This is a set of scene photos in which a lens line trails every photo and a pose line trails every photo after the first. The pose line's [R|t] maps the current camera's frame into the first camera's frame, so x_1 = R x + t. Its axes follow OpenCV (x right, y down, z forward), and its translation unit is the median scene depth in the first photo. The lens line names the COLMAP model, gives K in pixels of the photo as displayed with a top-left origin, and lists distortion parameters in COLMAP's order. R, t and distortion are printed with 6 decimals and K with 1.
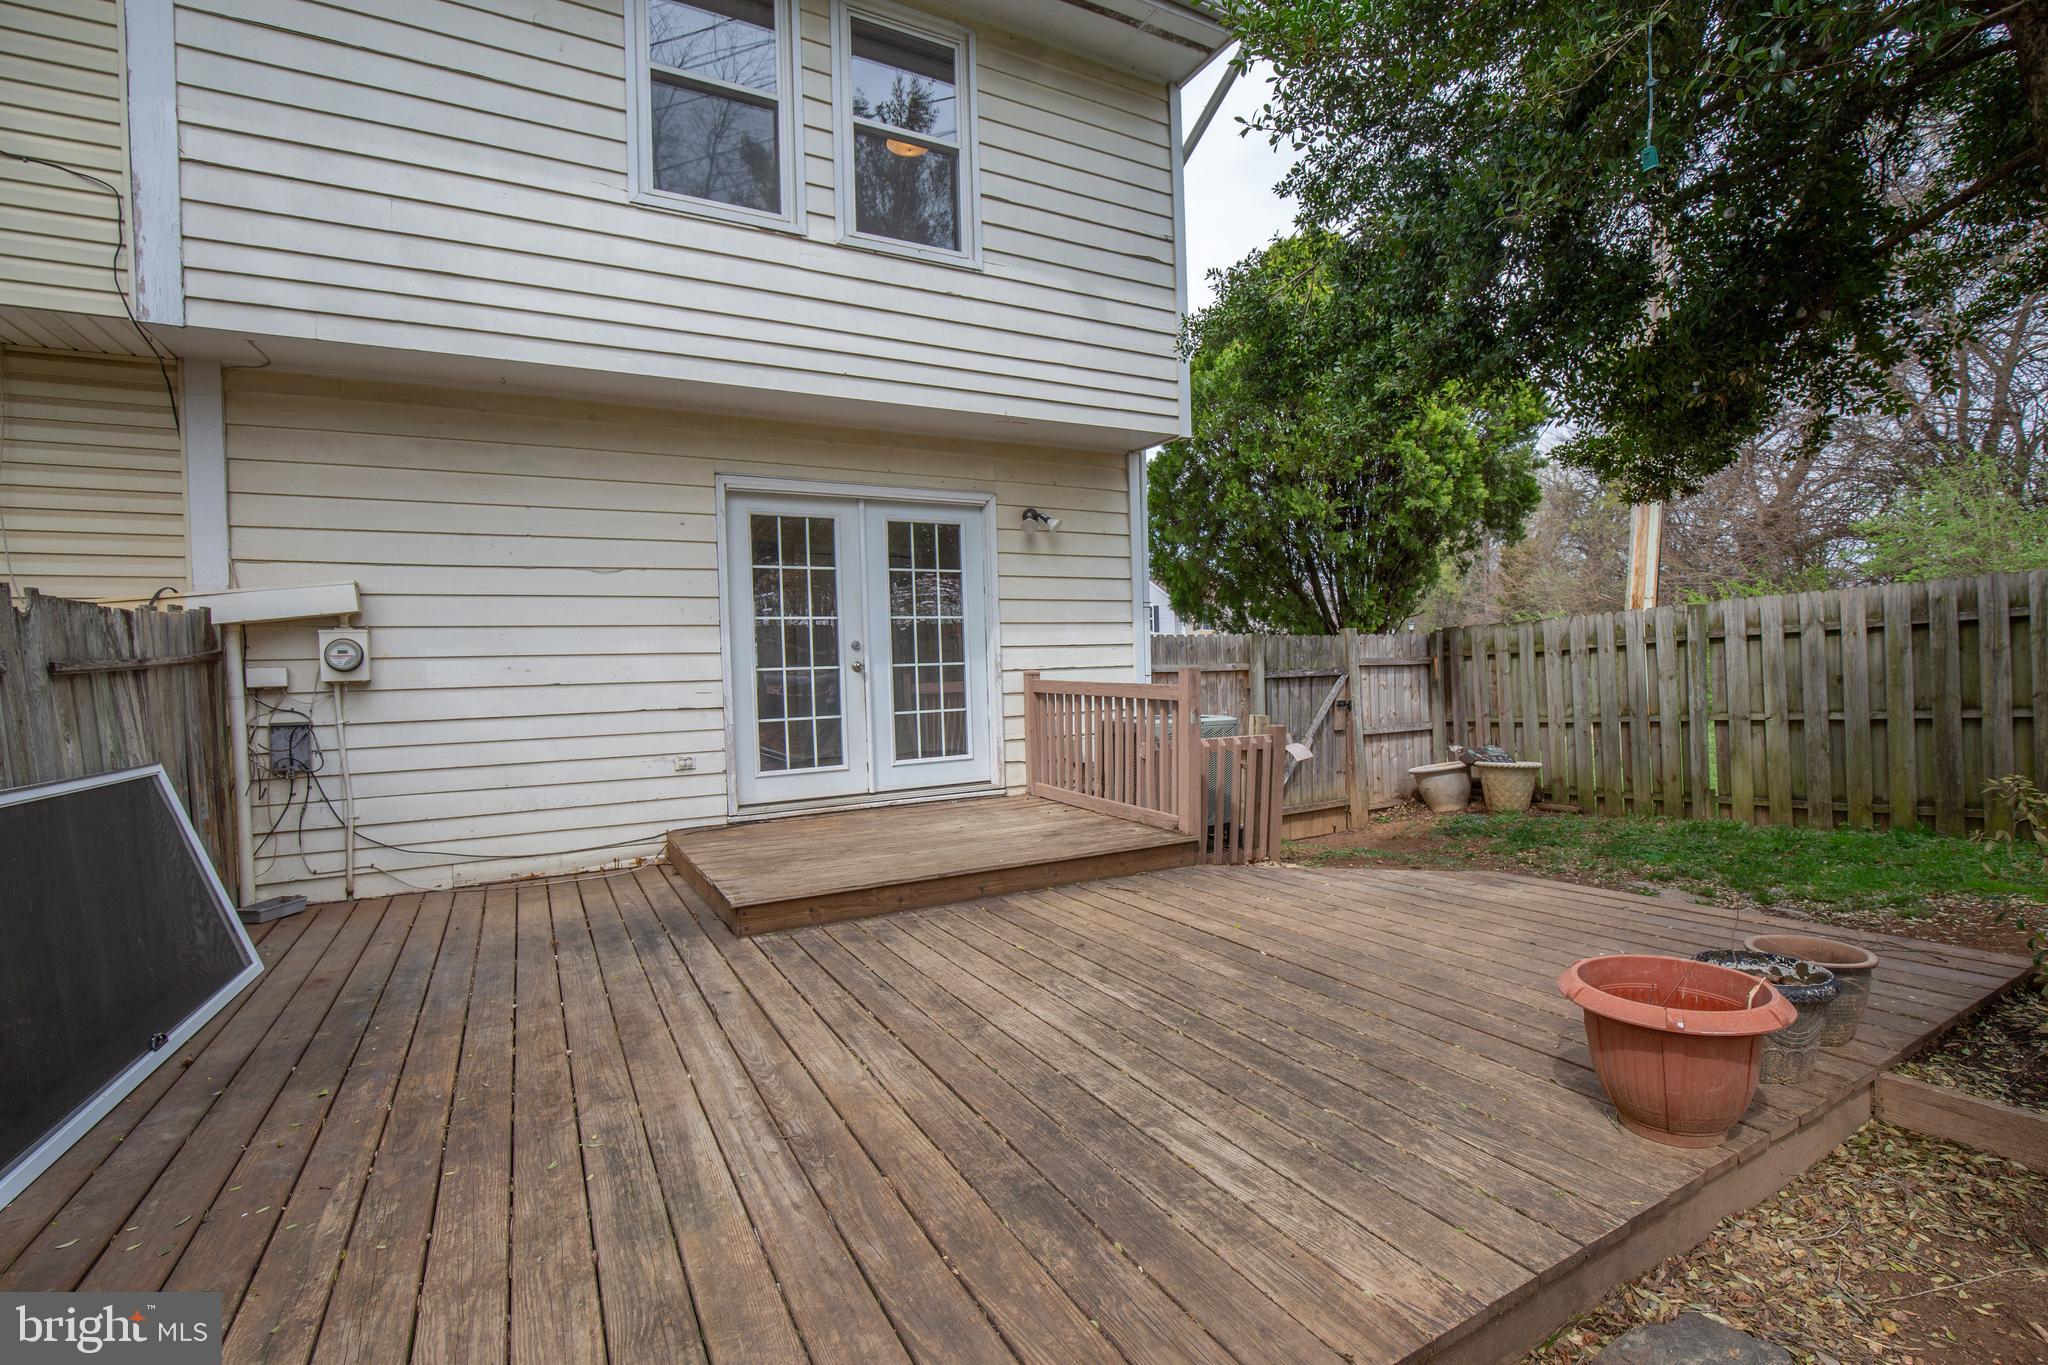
lens RADIAL K [[969.1, 0, 1038.5], [0, 969.1, 692.0], [0, 0, 1]] dist [-0.024284, 0.001457]
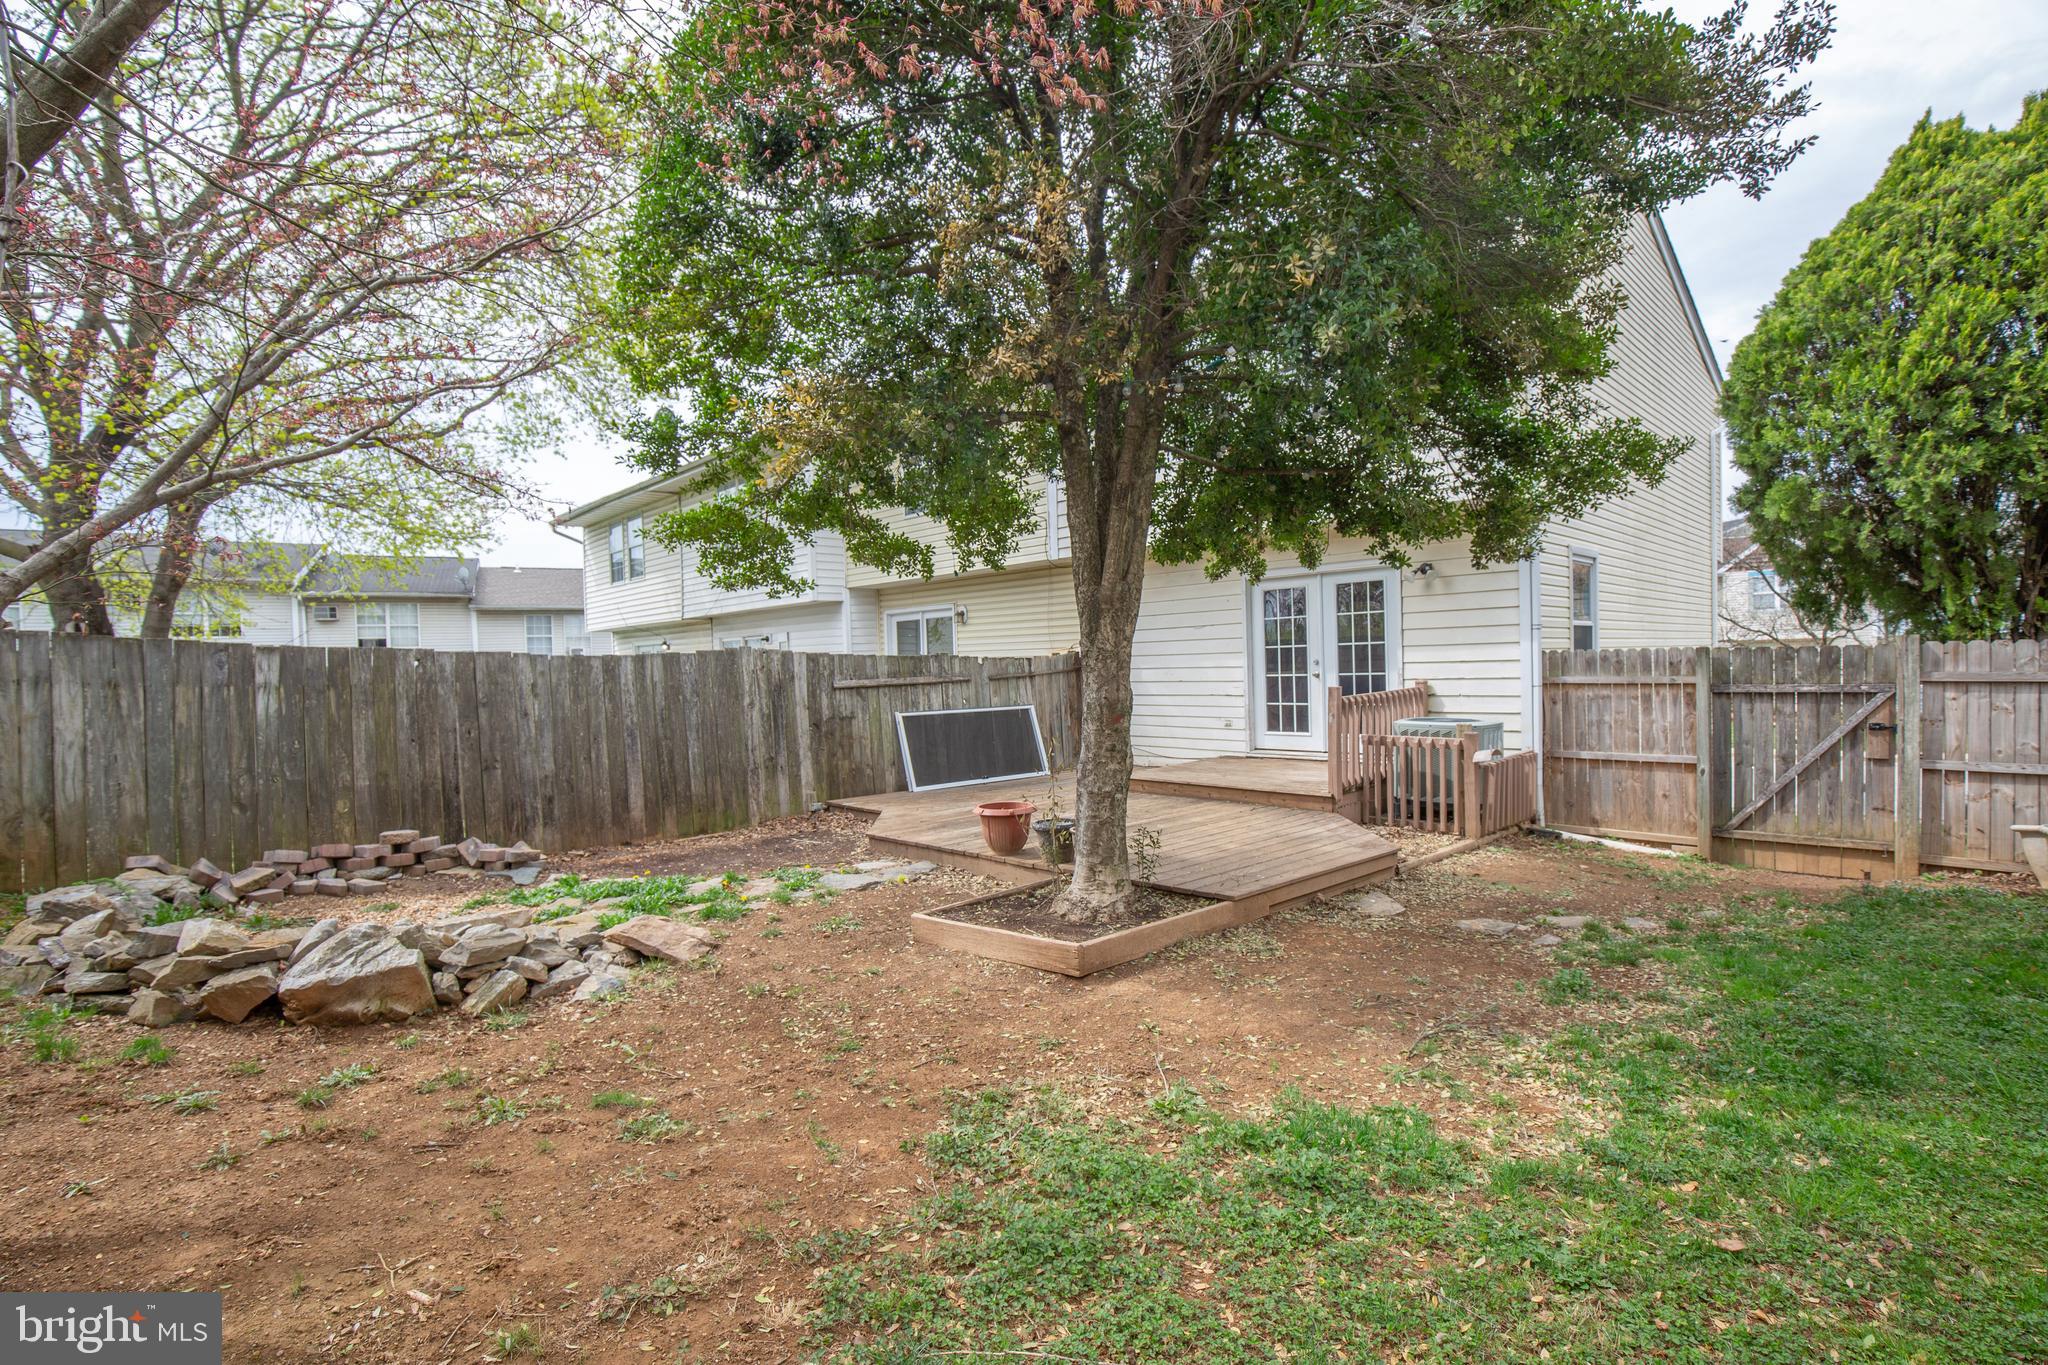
lens RADIAL K [[925.5, 0, 1022.2], [0, 925.5, 697.3], [0, 0, 1]] dist [-0.024957, 0.000224]
pose [[0.242405, 0.060559, -0.968283, 1.320669], [-0.000727, 0.998061, 0.062240, -0.091403], [0.970175, -0.014383, 0.241979, 0.126562]]
